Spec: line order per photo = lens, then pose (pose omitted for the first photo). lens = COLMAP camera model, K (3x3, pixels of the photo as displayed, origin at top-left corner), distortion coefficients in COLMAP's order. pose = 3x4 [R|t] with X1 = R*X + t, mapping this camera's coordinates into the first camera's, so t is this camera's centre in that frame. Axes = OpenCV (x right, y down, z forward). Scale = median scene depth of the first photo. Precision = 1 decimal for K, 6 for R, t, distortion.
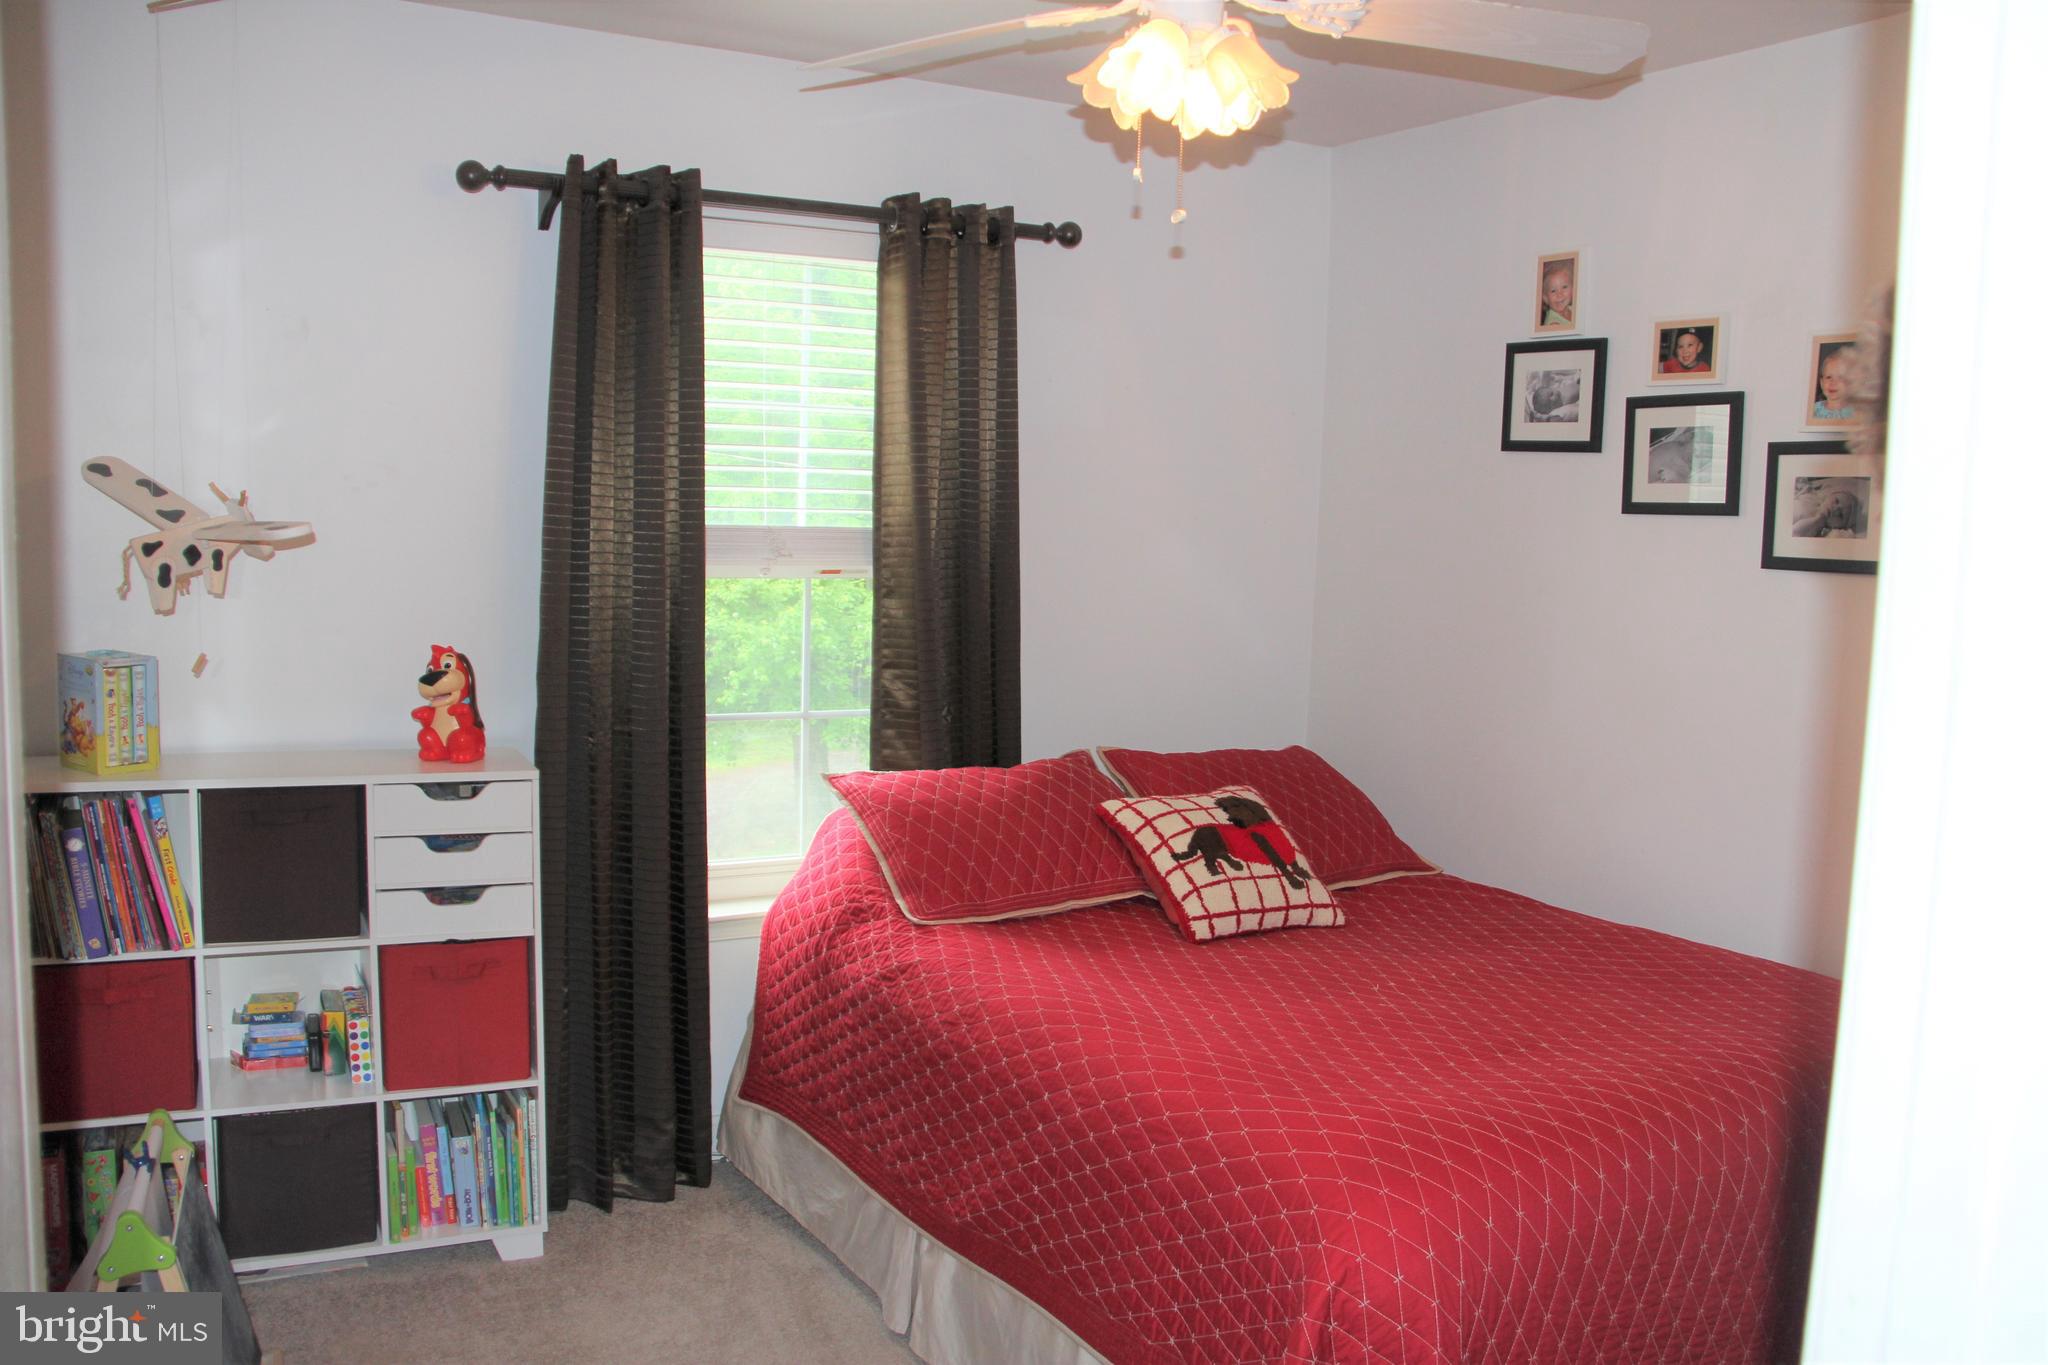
lens RADIAL K [[1698.2, 0, 1037.2], [0, 1698.2, 708.8], [0, 0, 1]] dist [-0.189144, 0.162866]
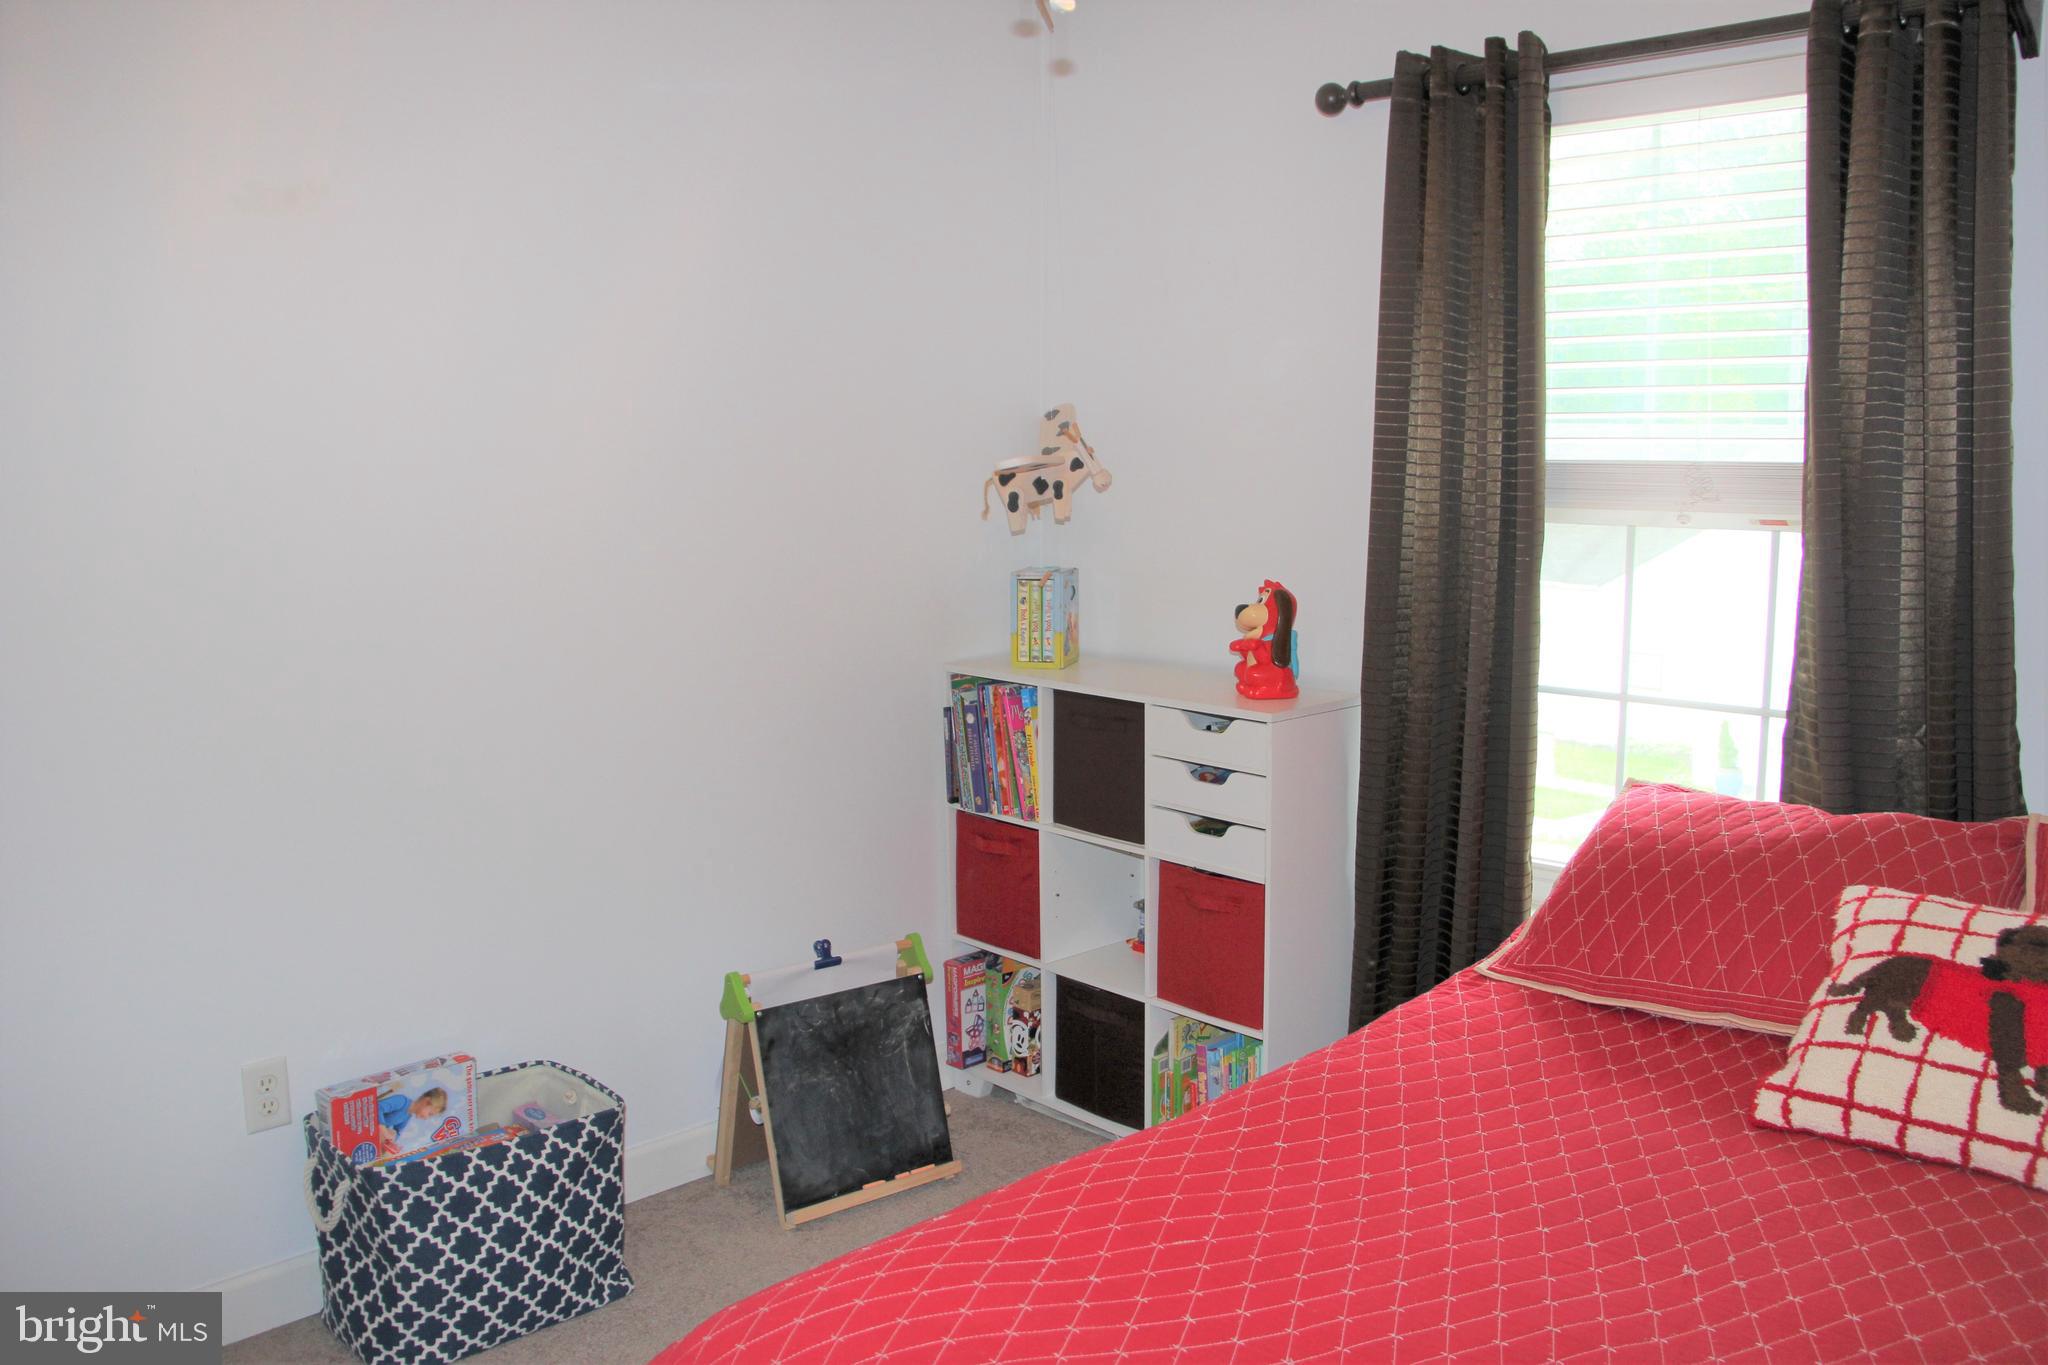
lens RADIAL K [[1698.7, 0, 1027.4], [0, 1698.7, 680.3], [0, 0, 1]] dist [-0.087009, -0.008969]
pose [[0.298265, 0.097453, -0.949495, 0.581735], [-0.108485, 0.991789, 0.067715, -0.033290], [0.948298, 0.082809, 0.306388, 0.566042]]
